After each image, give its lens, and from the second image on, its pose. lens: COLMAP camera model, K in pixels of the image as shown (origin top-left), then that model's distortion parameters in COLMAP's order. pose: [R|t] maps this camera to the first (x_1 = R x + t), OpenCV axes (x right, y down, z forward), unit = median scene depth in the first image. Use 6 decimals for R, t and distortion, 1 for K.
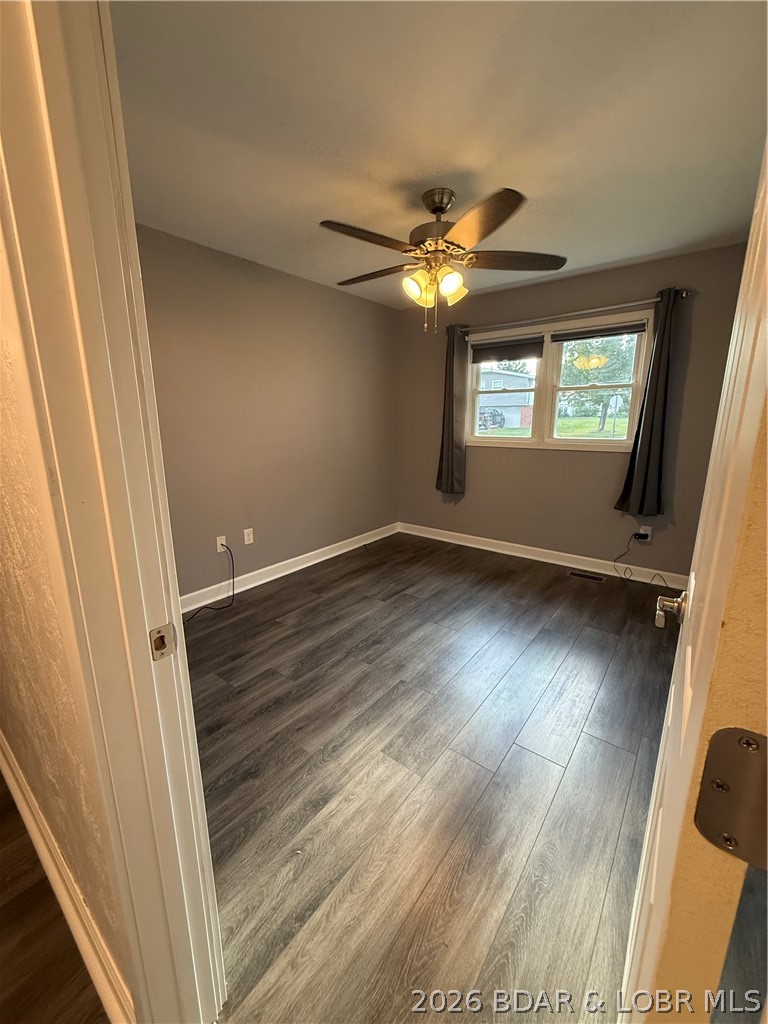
lens RADIAL K [[408.6, 0, 383.3], [0, 408.6, 506.4], [0, 0, 1]] dist [-0.003860, 0.000331]
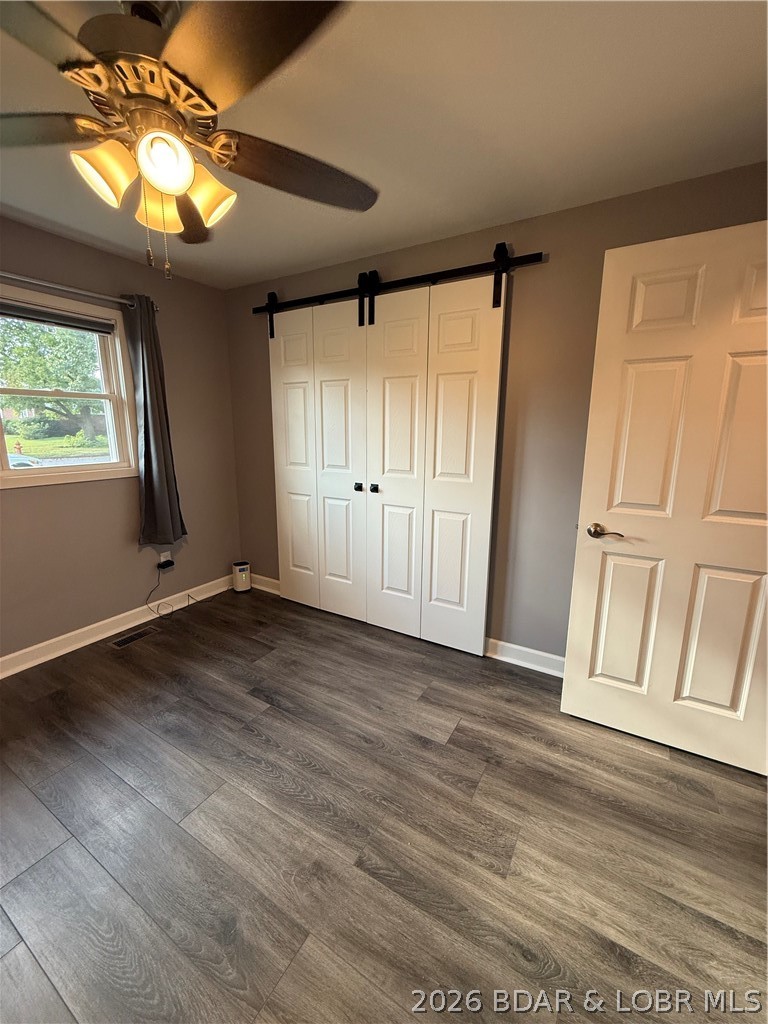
lens RADIAL K [[408.6, 0, 384.5], [0, 408.6, 510.1], [0, 0, 1]] dist [-0.003860, 0.000331]
pose [[-0.129252, -0.190968, 0.973049, -0.495837], [0.206591, 0.954562, 0.214782, -0.229533], [-0.969852, 0.228785, -0.083927, 0.950214]]
